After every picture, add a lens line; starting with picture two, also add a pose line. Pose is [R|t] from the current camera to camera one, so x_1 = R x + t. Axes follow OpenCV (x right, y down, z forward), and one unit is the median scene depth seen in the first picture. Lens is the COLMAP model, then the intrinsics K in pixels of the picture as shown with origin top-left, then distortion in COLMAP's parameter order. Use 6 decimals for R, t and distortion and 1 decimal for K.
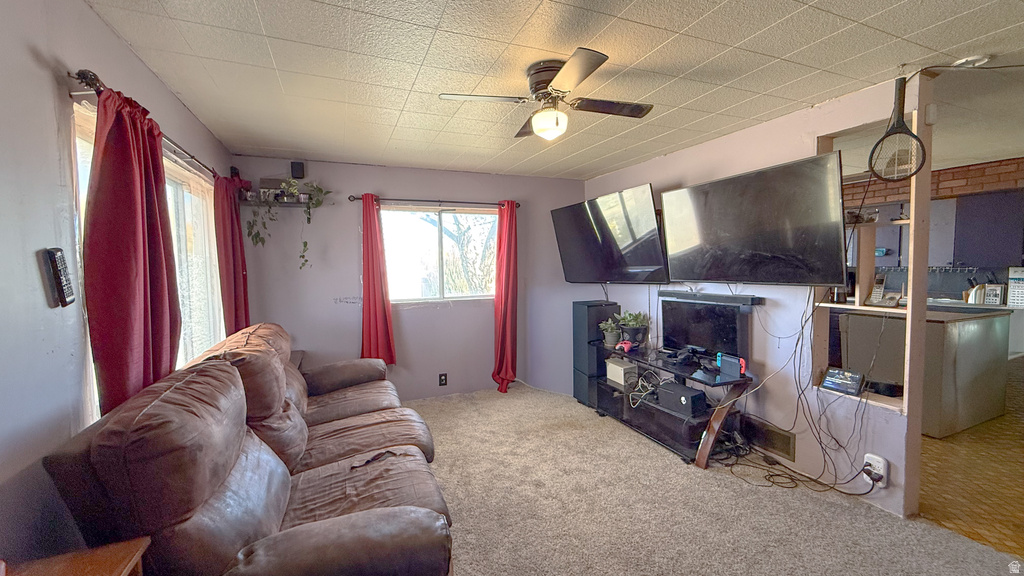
lens RADIAL K [[415.0, 0, 512.3], [0, 415.0, 284.5], [0, 0, 1]] dist [-0.000801, -0.000285]
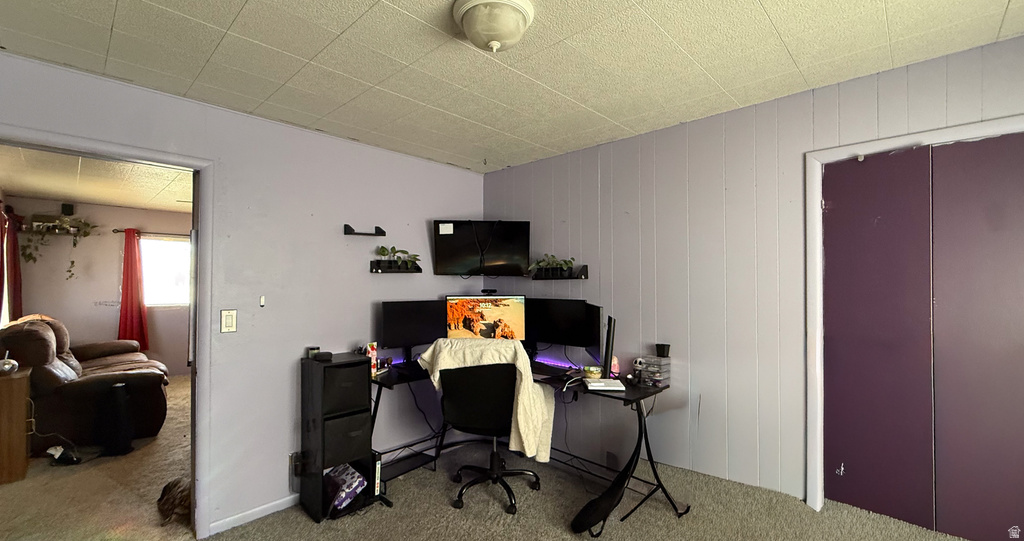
lens RADIAL K [[426.8, 0, 510.7], [0, 426.8, 276.0], [0, 0, 1]] dist [-0.000313, 0.000057]
pose [[0.916301, 0.026000, 0.399646, 0.288734], [0.003447, 0.997341, -0.072789, 0.059376], [-0.400476, 0.068074, 0.913775, -0.917384]]
